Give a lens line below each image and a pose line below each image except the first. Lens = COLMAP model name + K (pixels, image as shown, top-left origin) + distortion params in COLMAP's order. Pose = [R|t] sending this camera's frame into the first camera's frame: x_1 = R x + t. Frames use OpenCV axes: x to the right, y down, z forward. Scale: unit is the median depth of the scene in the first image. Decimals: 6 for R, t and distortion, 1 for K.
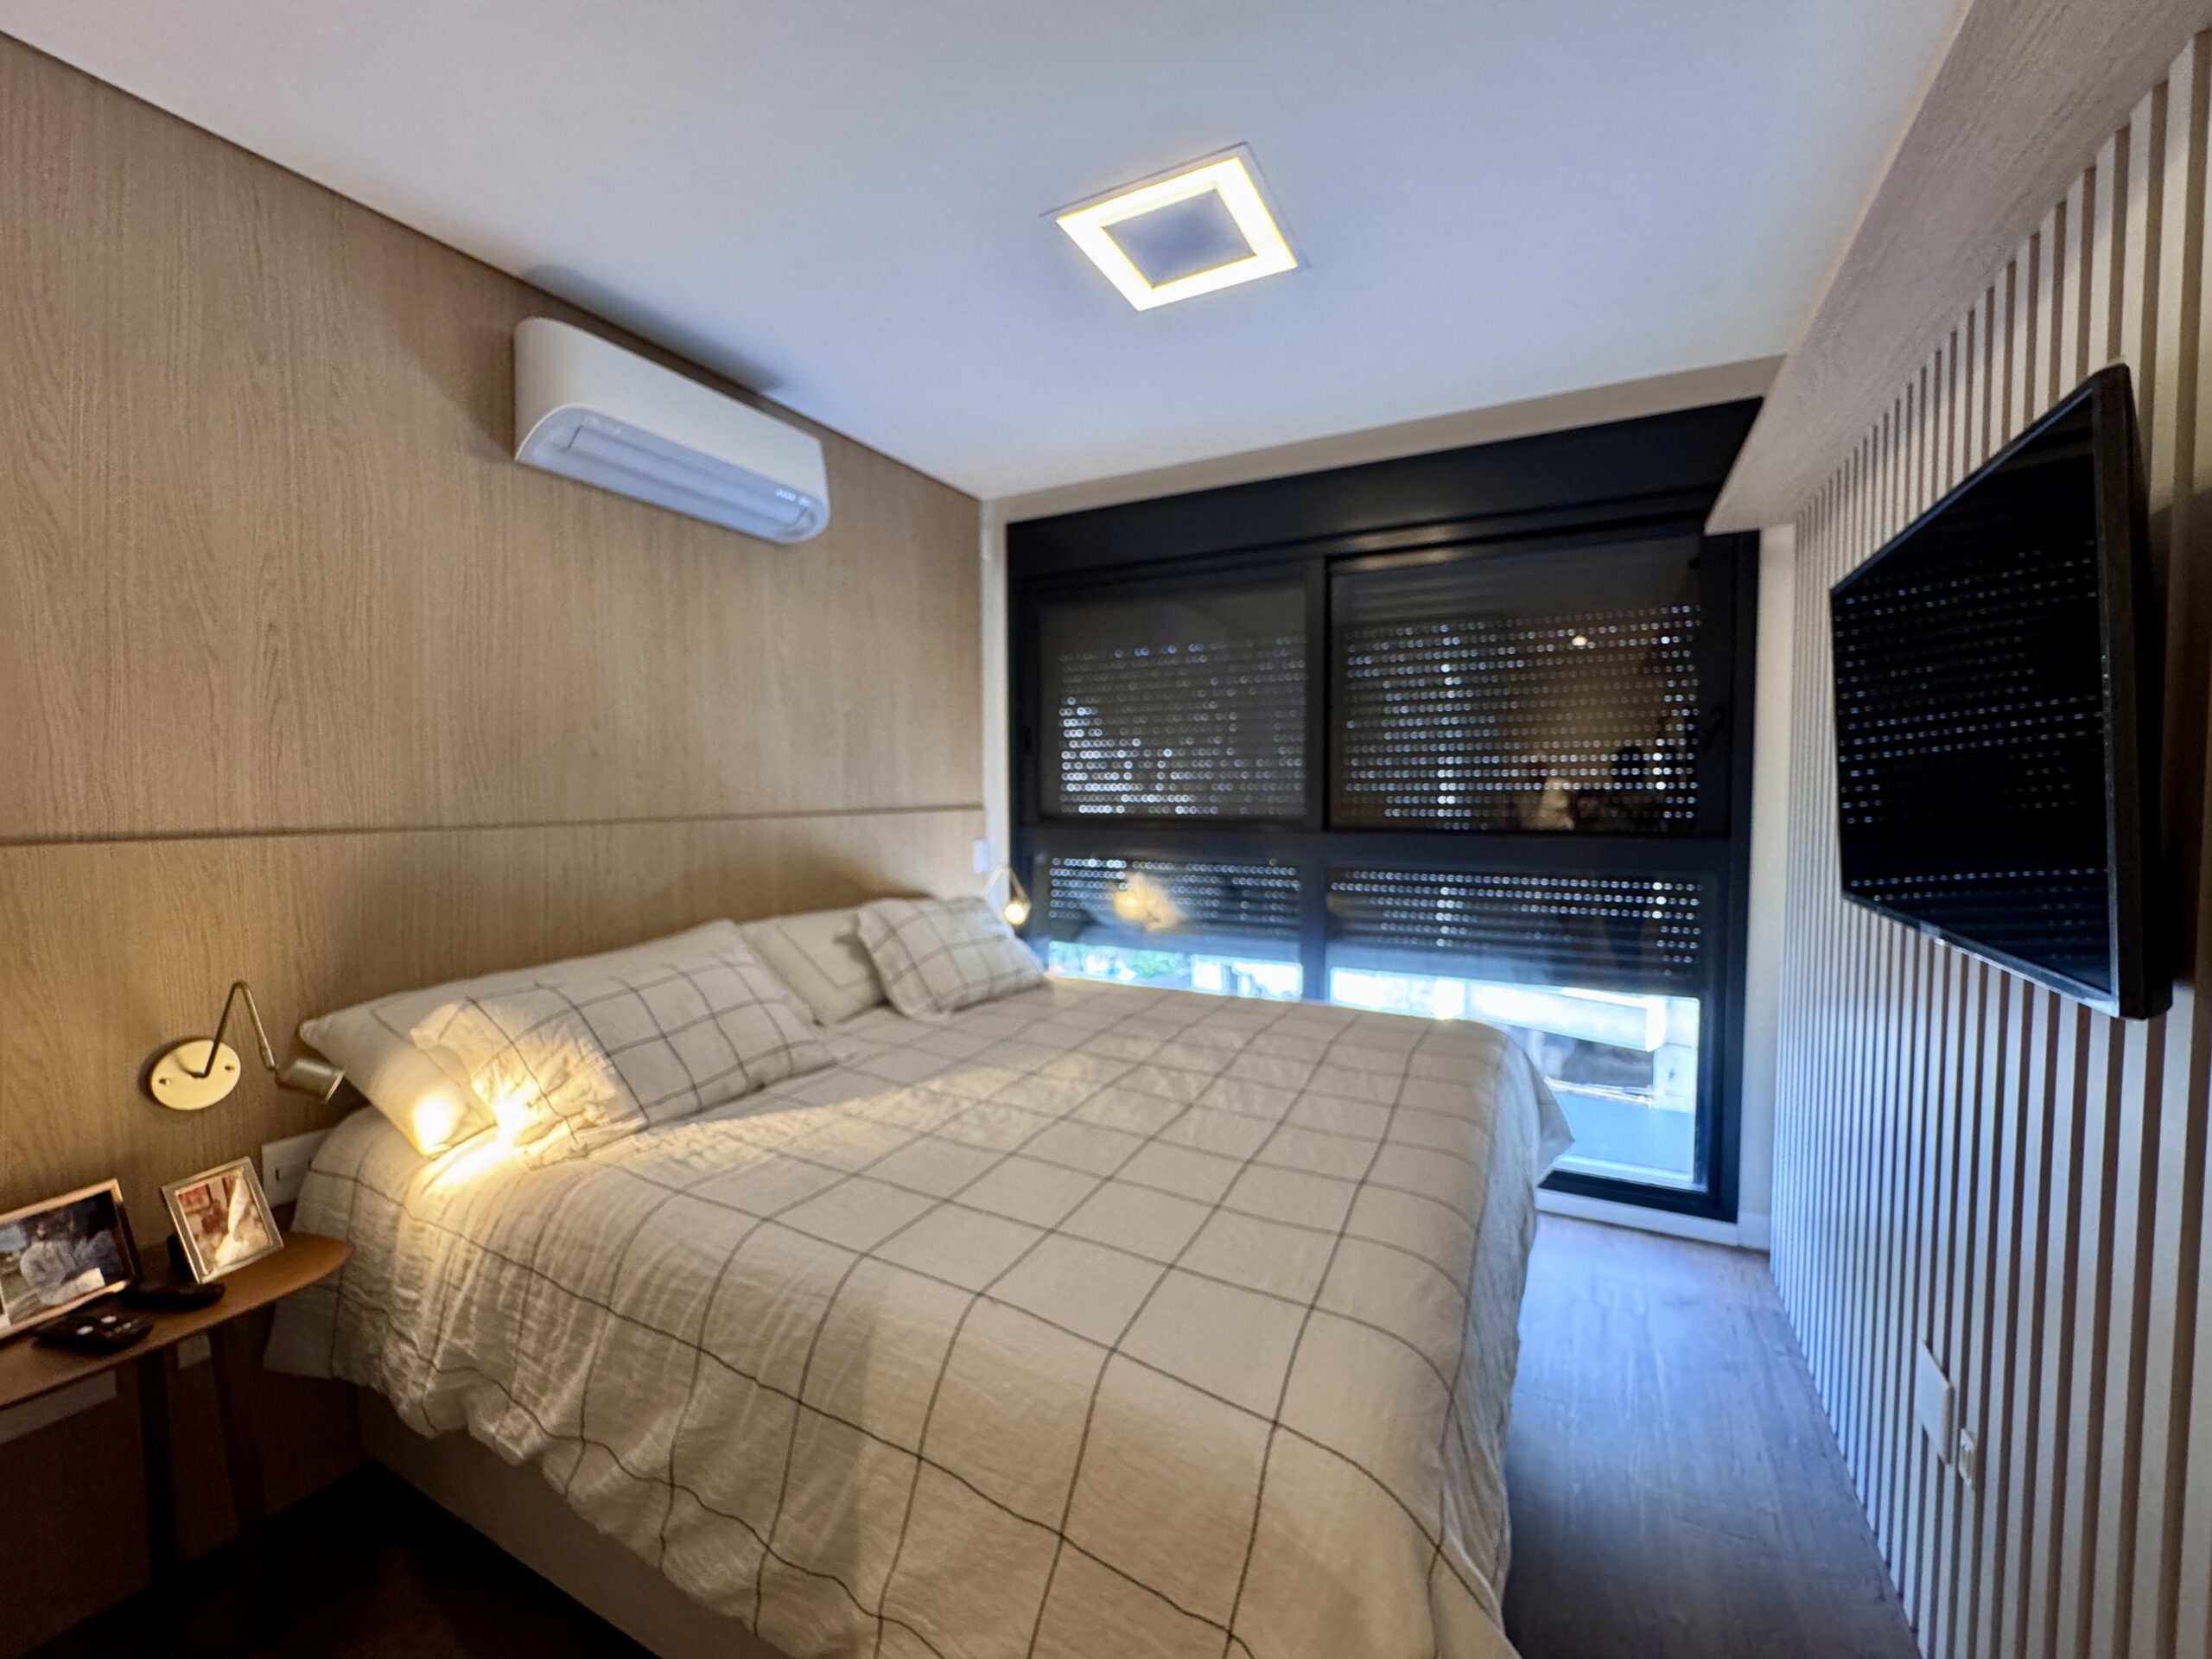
lens RADIAL K [[888.1, 0, 1105.8], [0, 888.1, 830.1], [0, 0, 1]] dist [-0.003811, 0.000887]
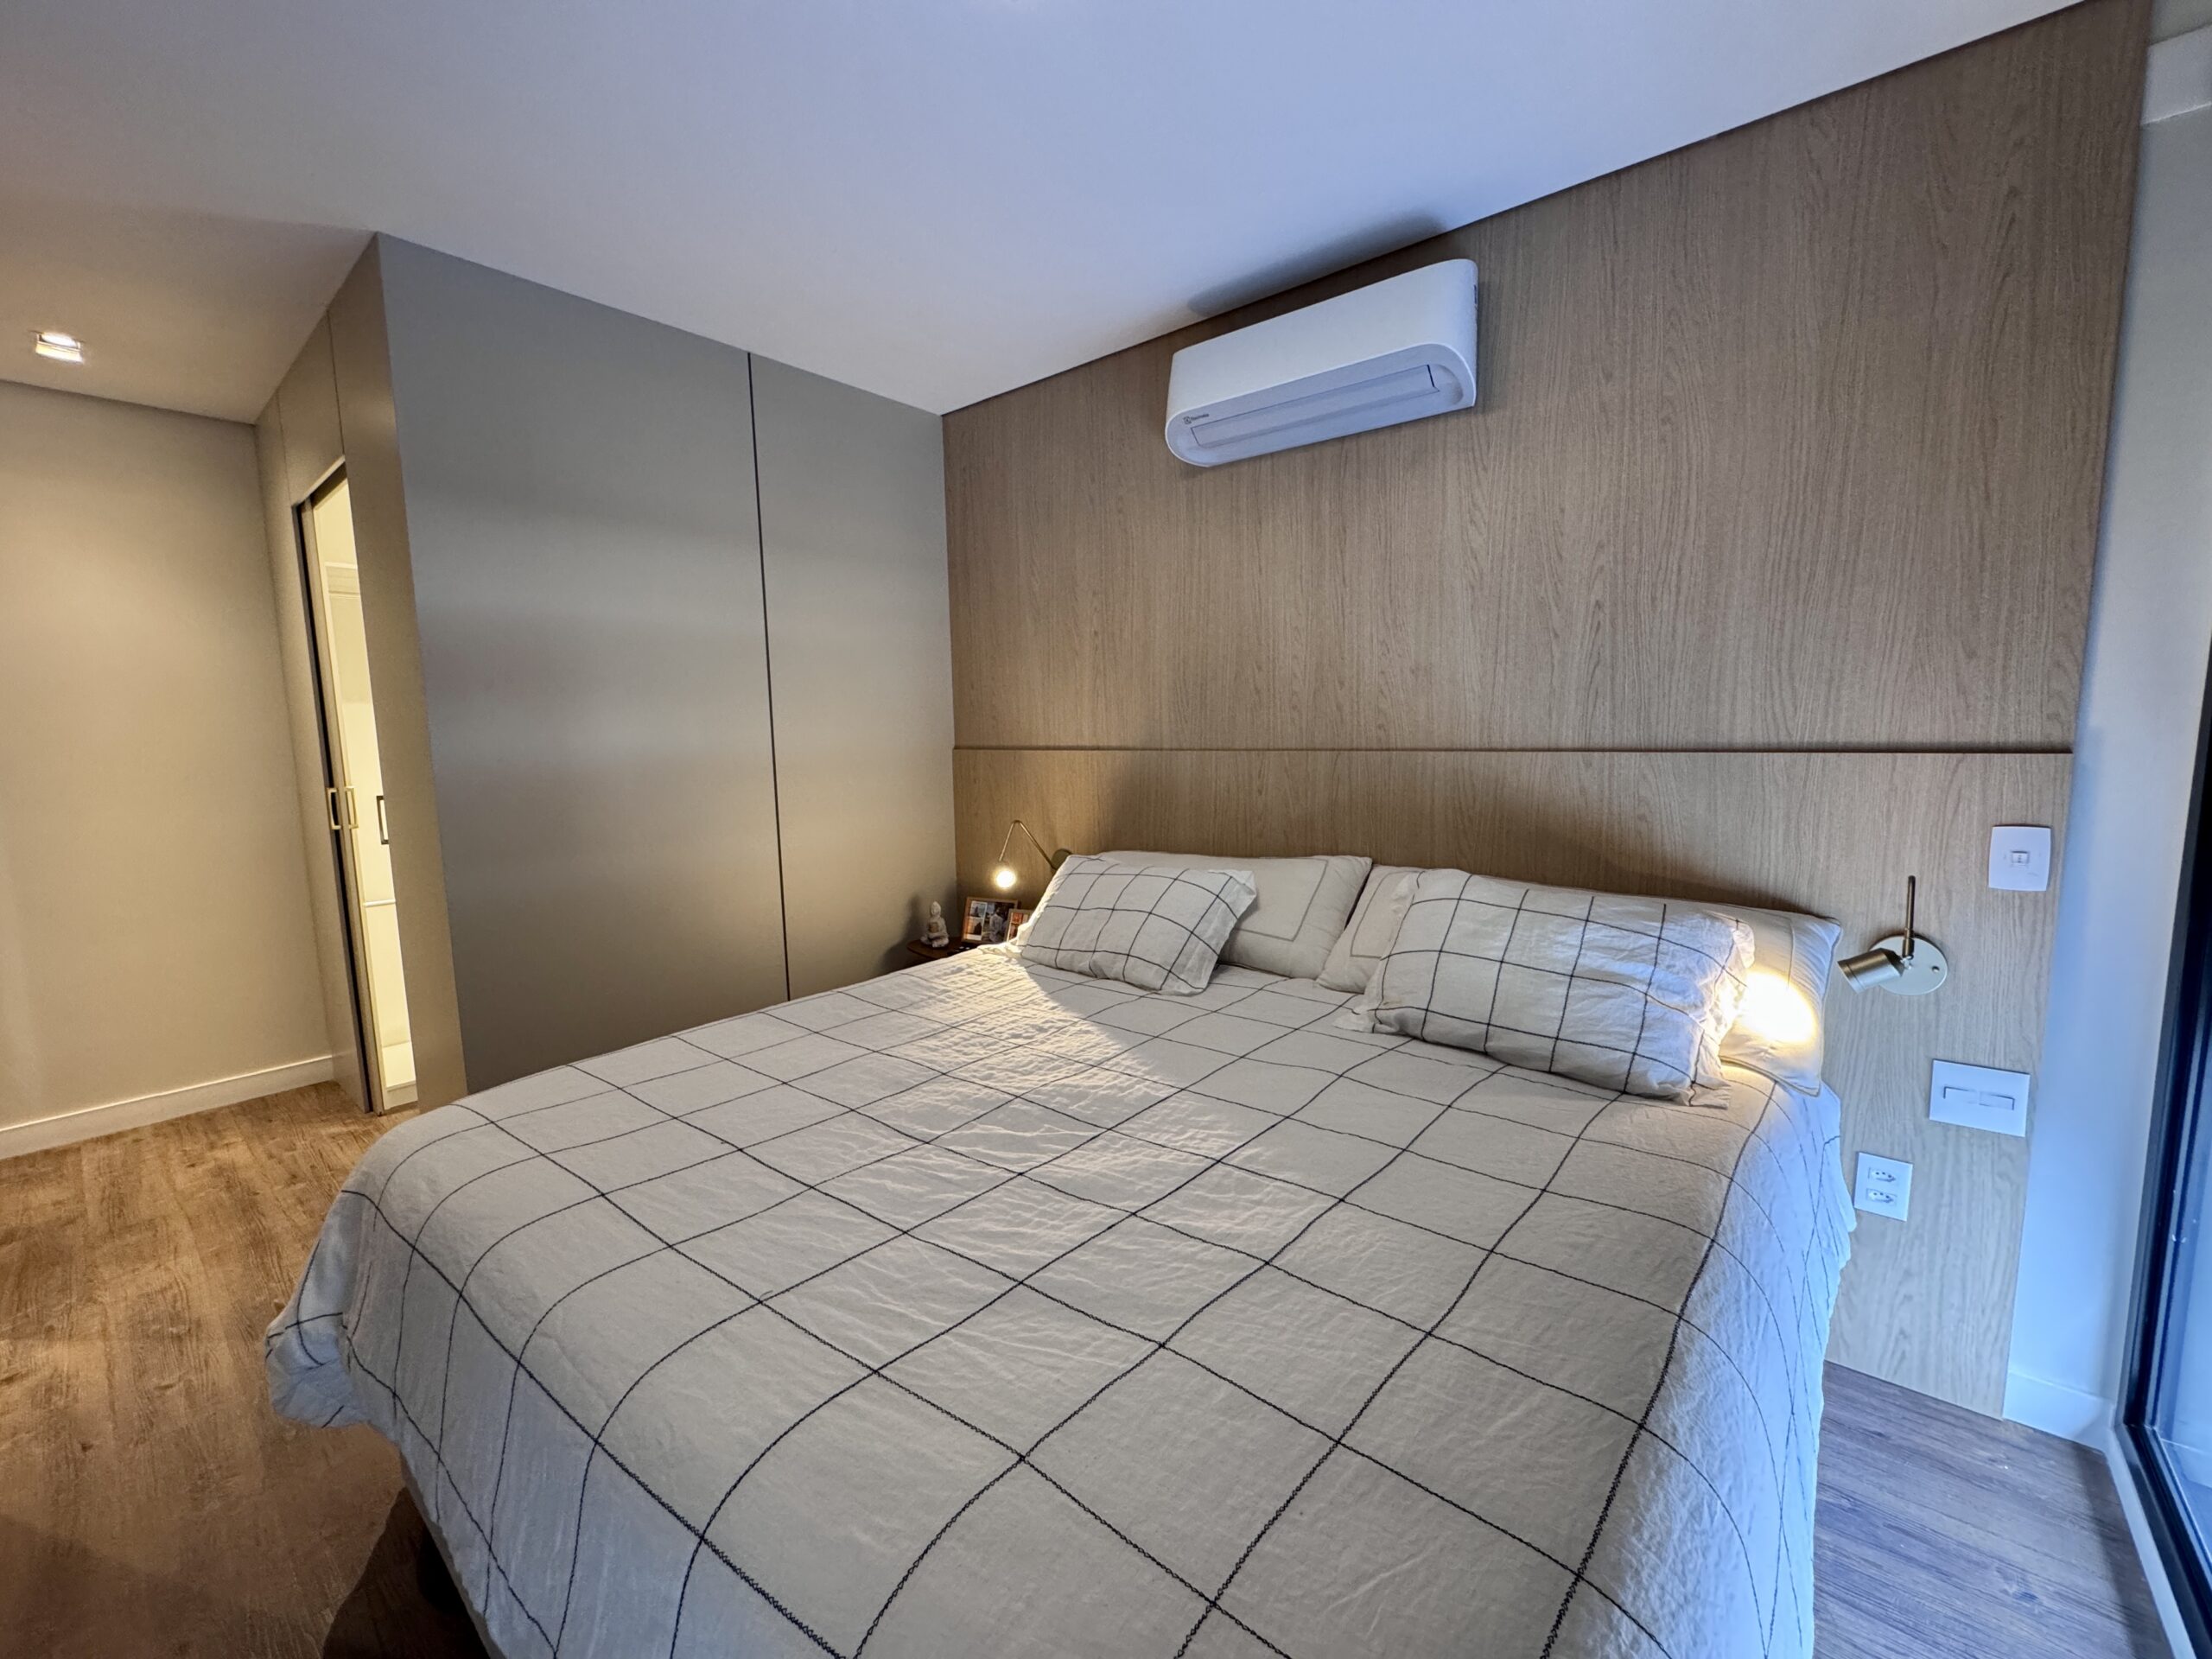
lens RADIAL K [[888.1, 0, 1124.4], [0, 888.1, 836.3], [0, 0, 1]] dist [-0.003811, 0.000887]
pose [[-0.187672, 0.127677, -0.973898, 0.701323], [-0.028463, 0.990392, 0.135324, -0.055391], [0.981819, 0.053117, -0.182235, 1.166122]]
